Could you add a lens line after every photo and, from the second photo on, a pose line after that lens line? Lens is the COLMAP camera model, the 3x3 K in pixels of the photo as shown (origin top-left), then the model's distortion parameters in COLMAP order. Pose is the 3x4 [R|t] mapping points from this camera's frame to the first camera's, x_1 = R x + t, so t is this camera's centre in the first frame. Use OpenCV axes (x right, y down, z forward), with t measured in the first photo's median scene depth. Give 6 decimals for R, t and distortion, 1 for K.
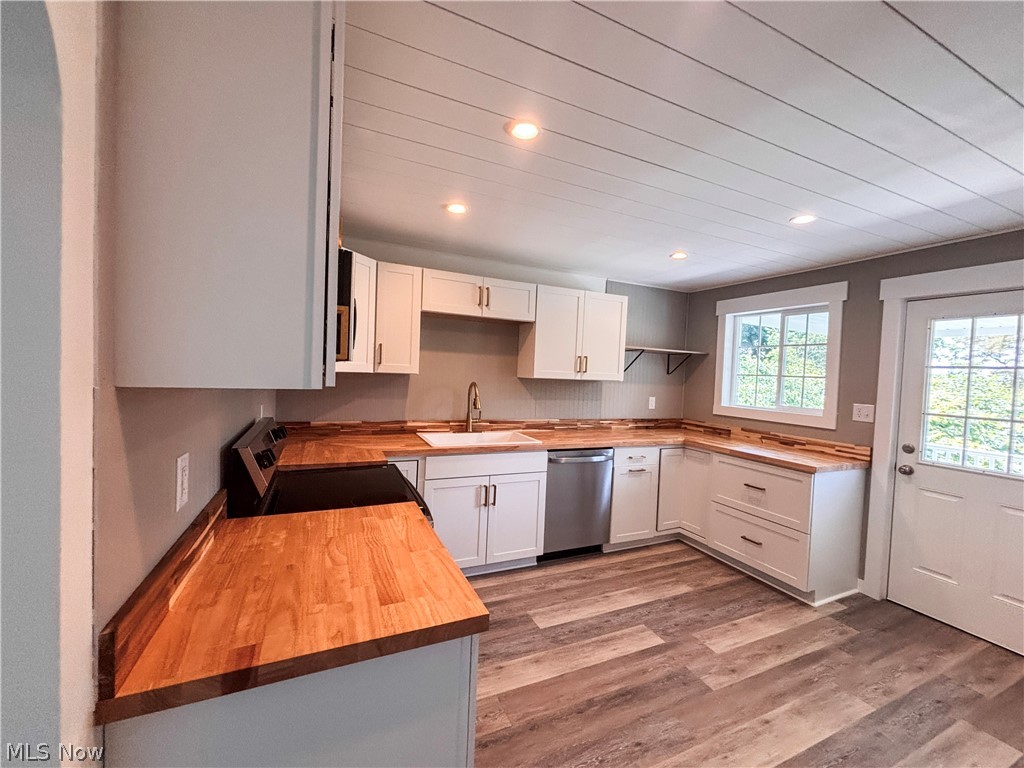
lens RADIAL K [[413.8, 0, 514.9], [0, 413.8, 380.5], [0, 0, 1]] dist [0.002083, -0.000418]
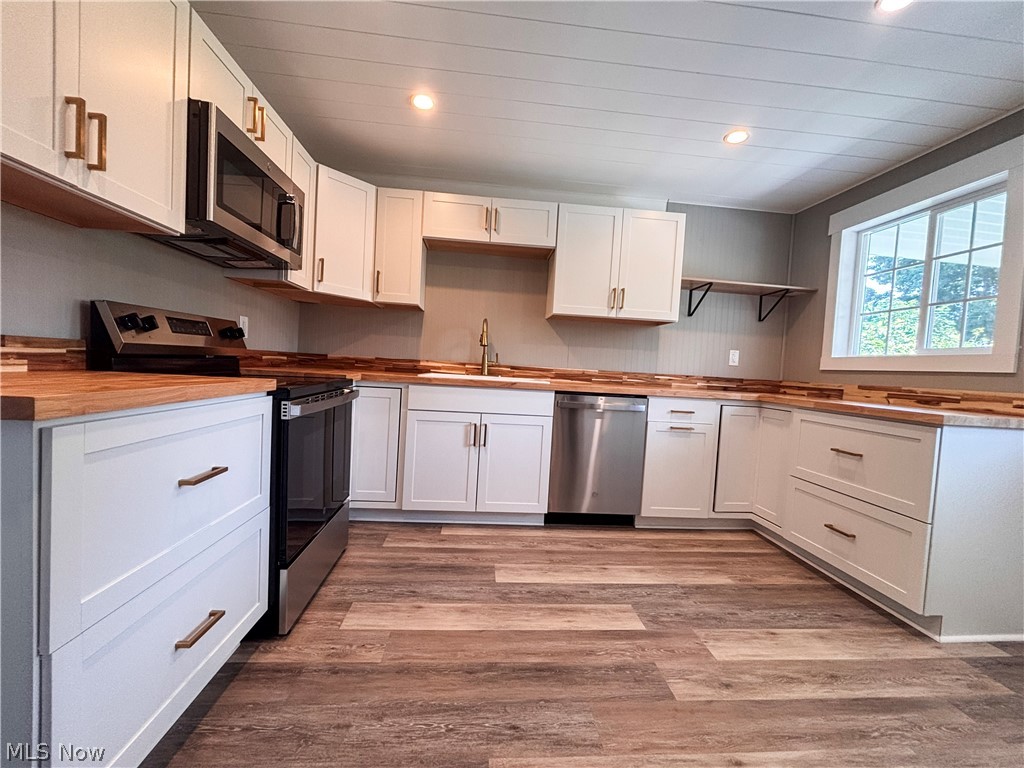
lens RADIAL K [[413.8, 0, 514.2], [0, 413.8, 381.9], [0, 0, 1]] dist [0.002083, -0.000418]
pose [[0.941646, 0.022202, -0.335872, 0.294257], [-0.022417, 0.999743, 0.003238, 0.153025], [0.335857, 0.004480, 0.941902, 0.178155]]
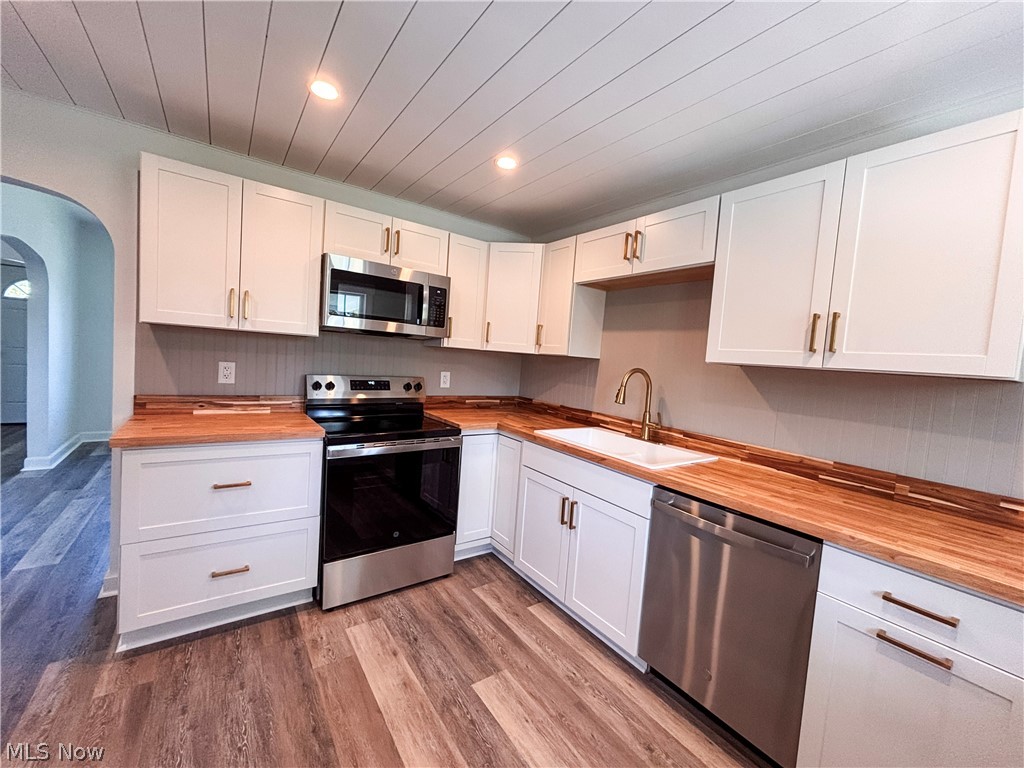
lens RADIAL K [[413.8, 0, 513.5], [0, 413.8, 383.1], [0, 0, 1]] dist [0.002083, -0.000418]
pose [[0.196274, 0.032231, -0.980019, 0.619320], [-0.085687, 0.996200, 0.015603, 0.040176], [0.976798, 0.080912, 0.198290, 0.708013]]
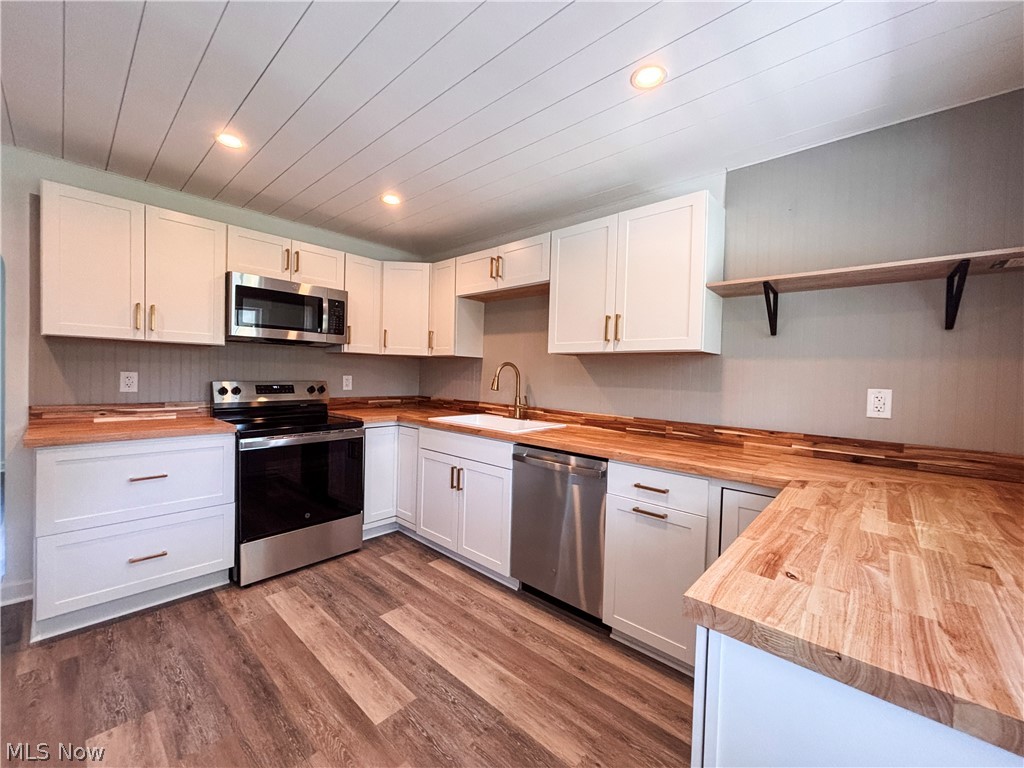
lens RADIAL K [[413.8, 0, 512.8], [0, 413.8, 381.8], [0, 0, 1]] dist [0.002083, -0.000418]
pose [[0.396091, -0.014534, -0.918096, 0.817834], [-0.030070, 0.999133, -0.028790, 0.080181], [0.917719, 0.039011, 0.395311, 0.711345]]
